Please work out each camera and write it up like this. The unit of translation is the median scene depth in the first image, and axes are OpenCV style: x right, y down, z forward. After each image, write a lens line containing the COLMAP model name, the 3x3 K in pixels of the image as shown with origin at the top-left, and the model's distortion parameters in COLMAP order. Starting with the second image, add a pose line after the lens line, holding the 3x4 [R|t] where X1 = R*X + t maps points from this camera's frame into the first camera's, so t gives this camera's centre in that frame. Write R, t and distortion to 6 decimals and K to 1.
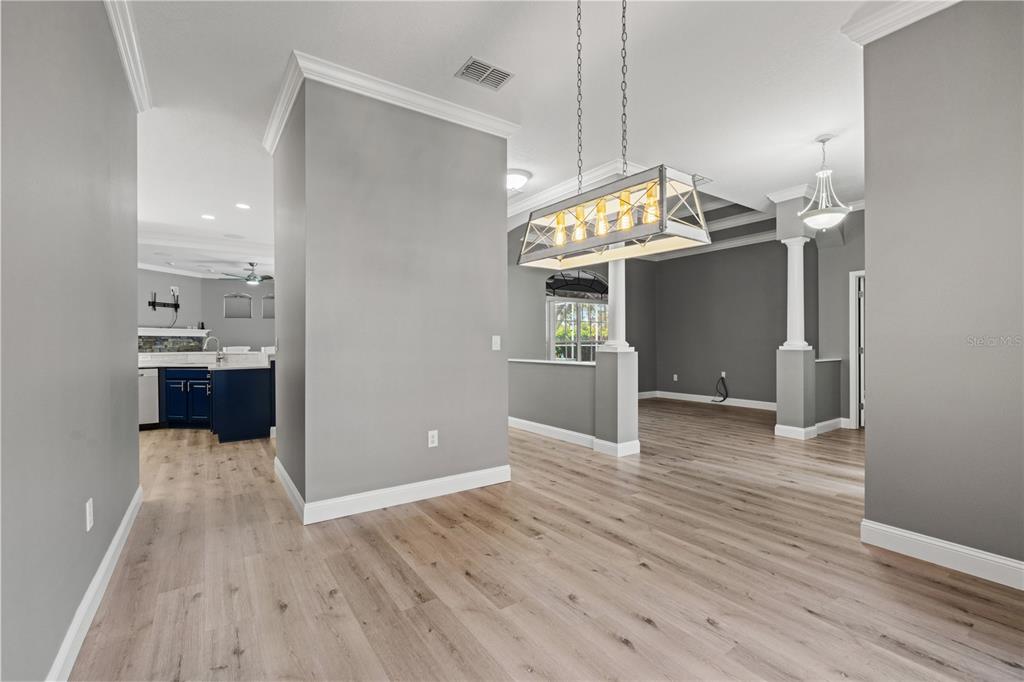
lens RADIAL K [[455.2, 0, 511.1], [0, 455.2, 342.8], [0, 0, 1]] dist [-0.011586, 0.000913]
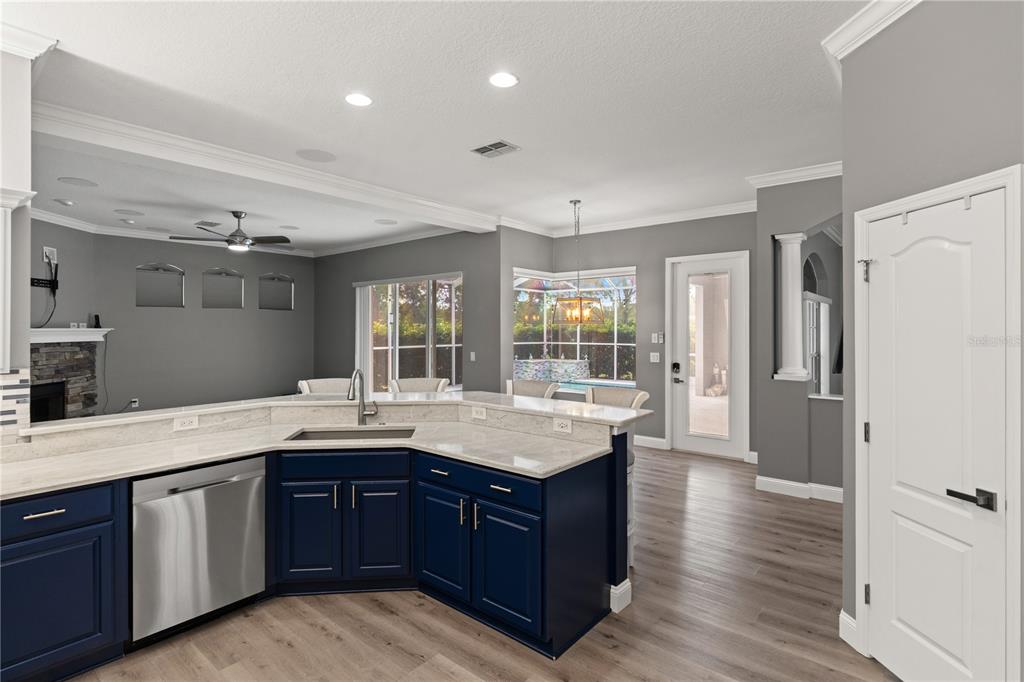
lens RADIAL K [[518.7, 0, 516.8], [0, 518.7, 328.2], [0, 0, 1]] dist [-0.013264, -0.001126]
pose [[0.960735, 0.003415, 0.277448, -0.385580], [-0.002727, 0.999992, -0.002865, -0.030367], [-0.277455, 0.001996, 0.960736, 0.277790]]
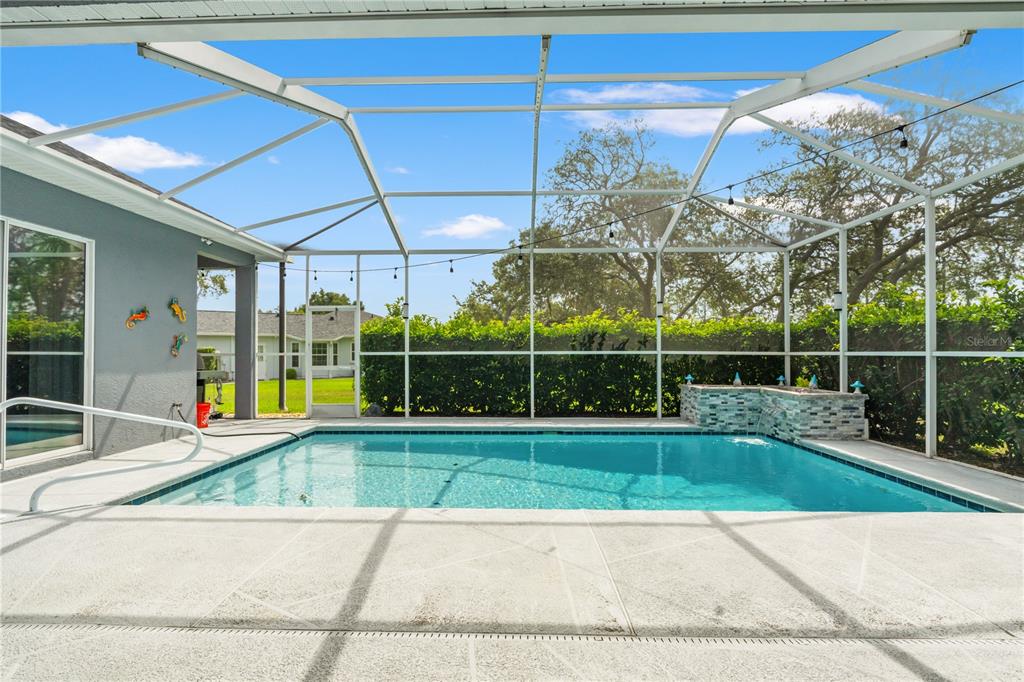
lens RADIAL K [[455.2, 0, 512.7], [0, 455.2, 342.2], [0, 0, 1]] dist [-0.011586, 0.000913]
pose [[0.811903, -0.007622, -0.583742, 0.223201], [0.001917, 0.999944, -0.010390, 0.000870], [0.583789, 0.007317, 0.811873, 1.005295]]
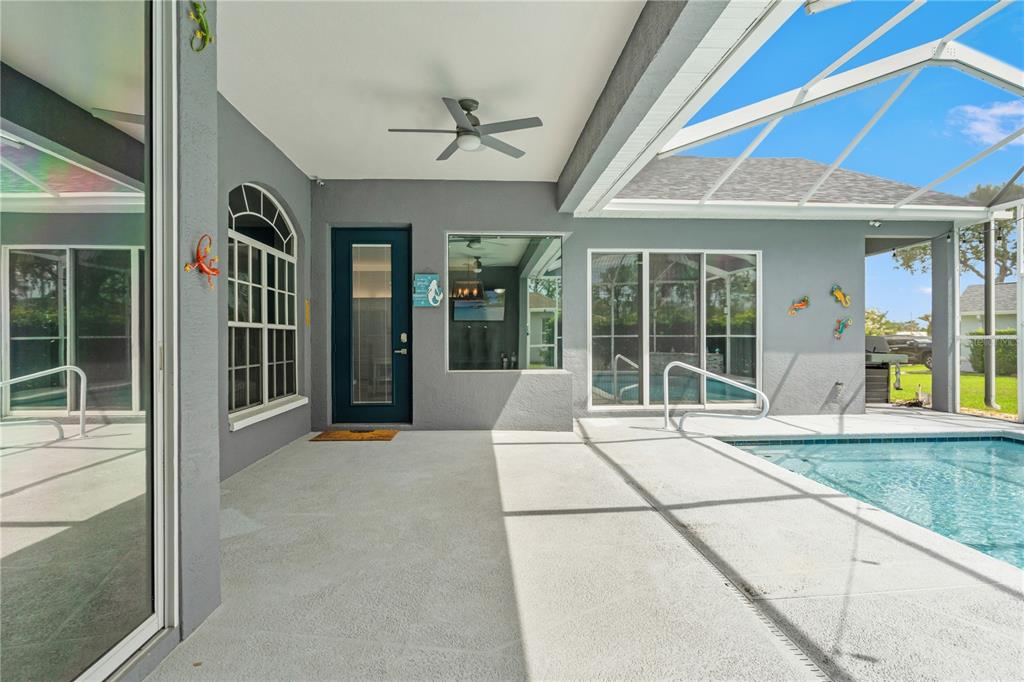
lens RADIAL K [[518.7, 0, 504.0], [0, 518.7, 341.1], [0, 0, 1]] dist [-0.013264, -0.001126]
pose [[-0.515840, 0.014661, -0.856560, 0.620137], [0.013568, 0.999868, 0.008943, 0.004050], [0.856578, -0.007009, -0.515971, 1.460519]]
